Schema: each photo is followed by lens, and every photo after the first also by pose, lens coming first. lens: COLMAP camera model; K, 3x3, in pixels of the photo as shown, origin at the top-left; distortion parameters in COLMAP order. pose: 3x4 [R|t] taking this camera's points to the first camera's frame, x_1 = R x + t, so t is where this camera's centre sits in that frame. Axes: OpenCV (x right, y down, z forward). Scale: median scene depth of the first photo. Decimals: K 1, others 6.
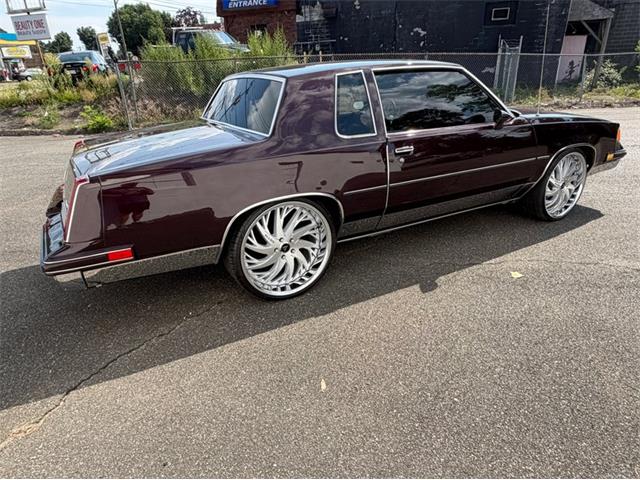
lens RADIAL K [[404.3, 0, 318.9], [0, 404.3, 242.1], [0, 0, 1]] dist [0.004390, 0.000724]
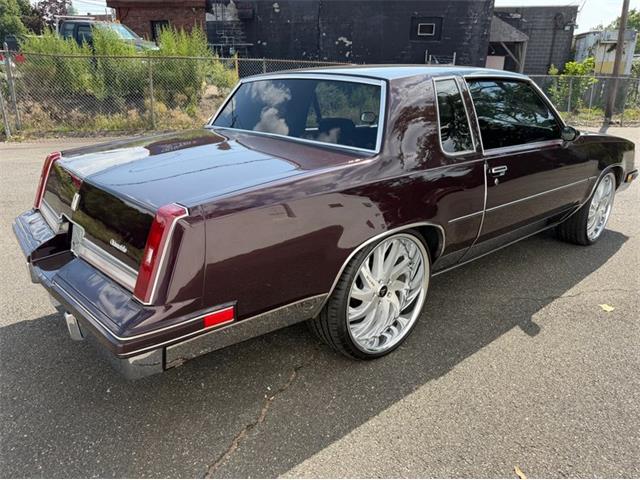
lens RADIAL K [[459.6, 0, 319.1], [0, 459.6, 236.6], [0, 0, 1]] dist [0.019136, -0.023392]
pose [[0.975393, -0.024520, 0.219105, -0.245701], [0.040281, 0.996888, -0.067760, -0.022640], [-0.216762, 0.074919, 0.973346, 0.091580]]
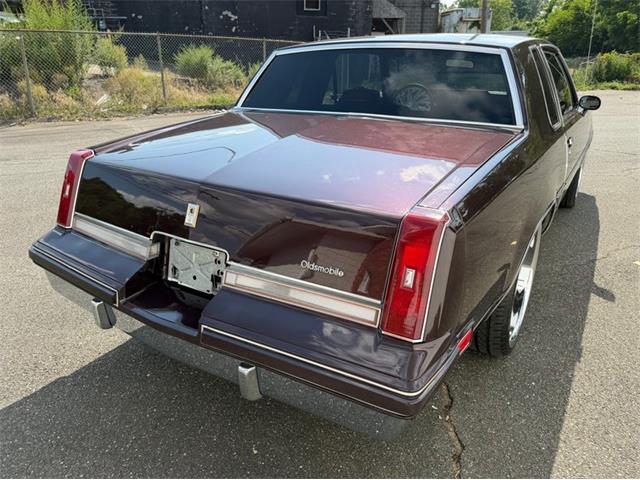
lens RADIAL K [[461.7, 0, 321.2], [0, 461.7, 232.4], [0, 0, 1]] dist [0.000878, -0.004481]
pose [[0.880009, -0.131574, 0.456369, -0.466694], [0.151963, 0.988353, -0.008079, -0.070488], [-0.449990, 0.076461, 0.889754, 0.251219]]
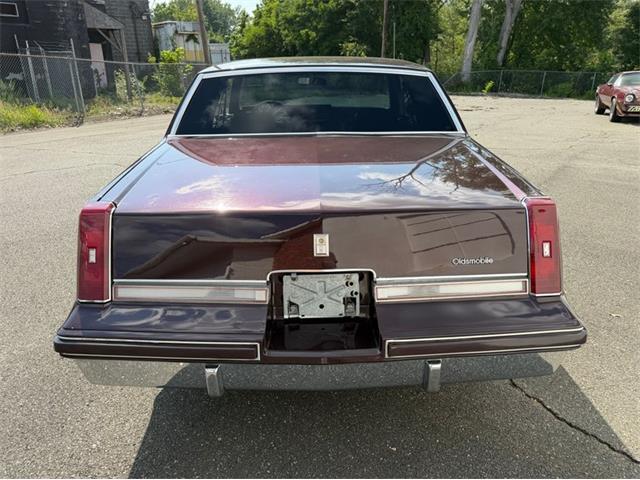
lens RADIAL K [[459.6, 0, 319.1], [0, 459.6, 236.6], [0, 0, 1]] dist [0.019136, -0.023392]
pose [[0.473948, -0.270229, 0.838063, -0.692906], [0.331107, 0.936590, 0.114748, -0.150714], [-0.815930, 0.223104, 0.533370, 0.425285]]
